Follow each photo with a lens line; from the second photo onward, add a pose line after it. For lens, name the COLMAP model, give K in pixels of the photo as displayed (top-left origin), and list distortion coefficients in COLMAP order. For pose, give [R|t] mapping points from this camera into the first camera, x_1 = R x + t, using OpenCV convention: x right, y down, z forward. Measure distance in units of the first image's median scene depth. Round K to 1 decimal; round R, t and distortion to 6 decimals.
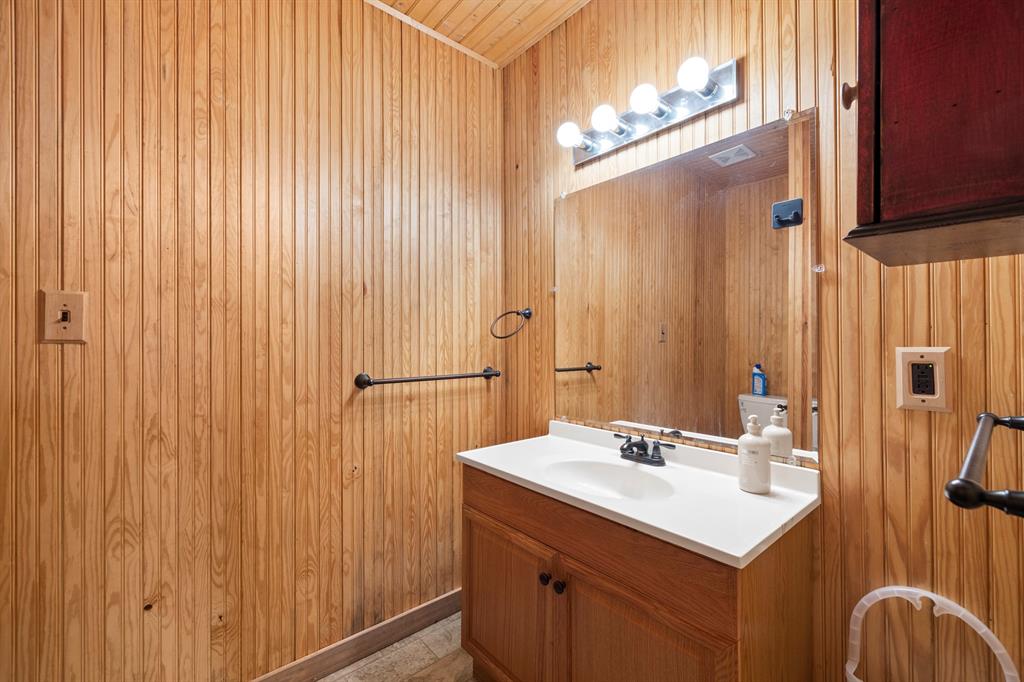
lens RADIAL K [[437.3, 0, 515.7], [0, 437.3, 341.0], [0, 0, 1]] dist [0.002485, -0.000178]
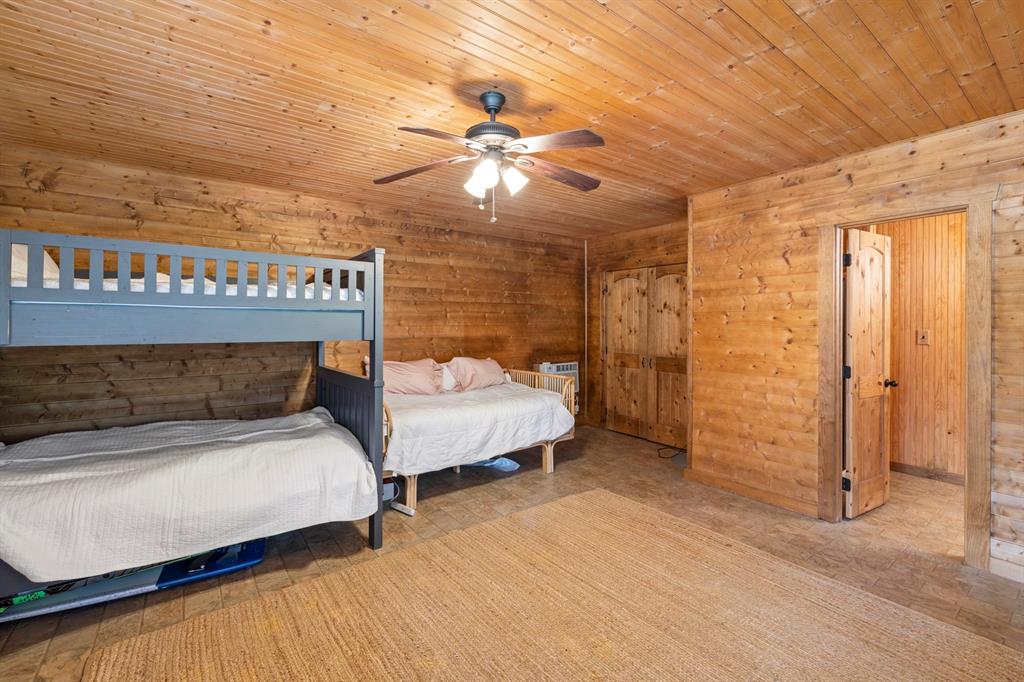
lens RADIAL K [[437.3, 0, 507.9], [0, 437.3, 323.4], [0, 0, 1]] dist [0.002485, -0.000178]
pose [[0.040979, 0.002678, -0.999156, 2.137326], [-0.003746, 0.999990, 0.002526, -0.153294], [0.999153, 0.003640, 0.040989, -2.254204]]
